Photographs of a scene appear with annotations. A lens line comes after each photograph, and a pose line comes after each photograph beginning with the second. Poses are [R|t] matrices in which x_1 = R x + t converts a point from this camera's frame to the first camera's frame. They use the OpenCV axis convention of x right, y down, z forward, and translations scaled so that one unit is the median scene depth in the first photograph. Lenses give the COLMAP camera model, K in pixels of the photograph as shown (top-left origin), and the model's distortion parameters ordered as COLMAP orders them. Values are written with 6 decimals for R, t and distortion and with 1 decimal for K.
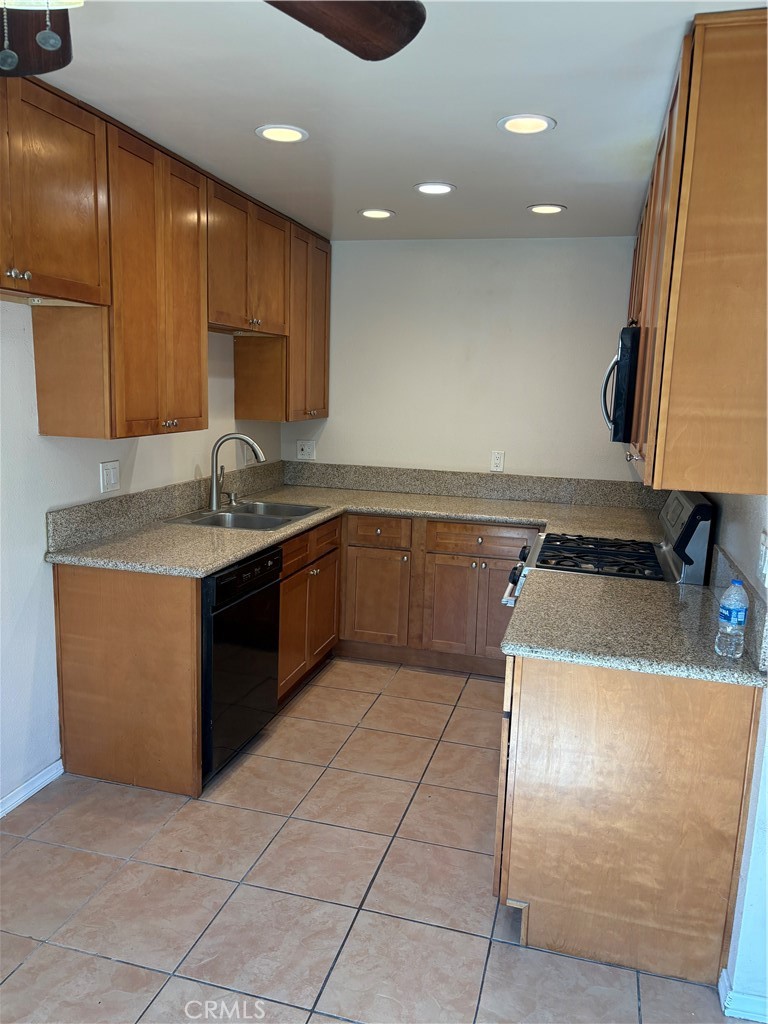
lens RADIAL K [[771.3, 0, 386.0], [0, 771.3, 518.4], [0, 0, 1]] dist [-0.007970, -0.002405]
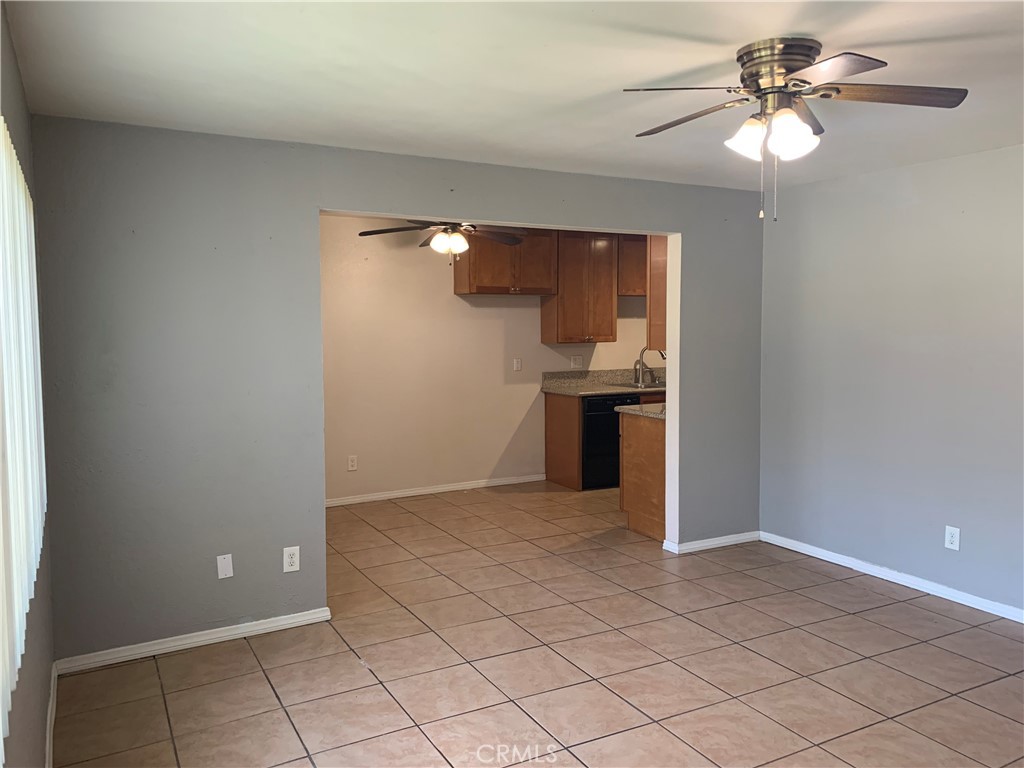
lens RADIAL K [[787.6, 0, 511.3], [0, 787.6, 382.0], [0, 0, 1]] dist [-0.006392, -0.002232]
pose [[0.688011, 0.012952, -0.725585, 1.381150], [-0.094232, 0.992970, -0.071627, 0.218362], [0.719557, 0.117654, 0.684395, -0.877691]]
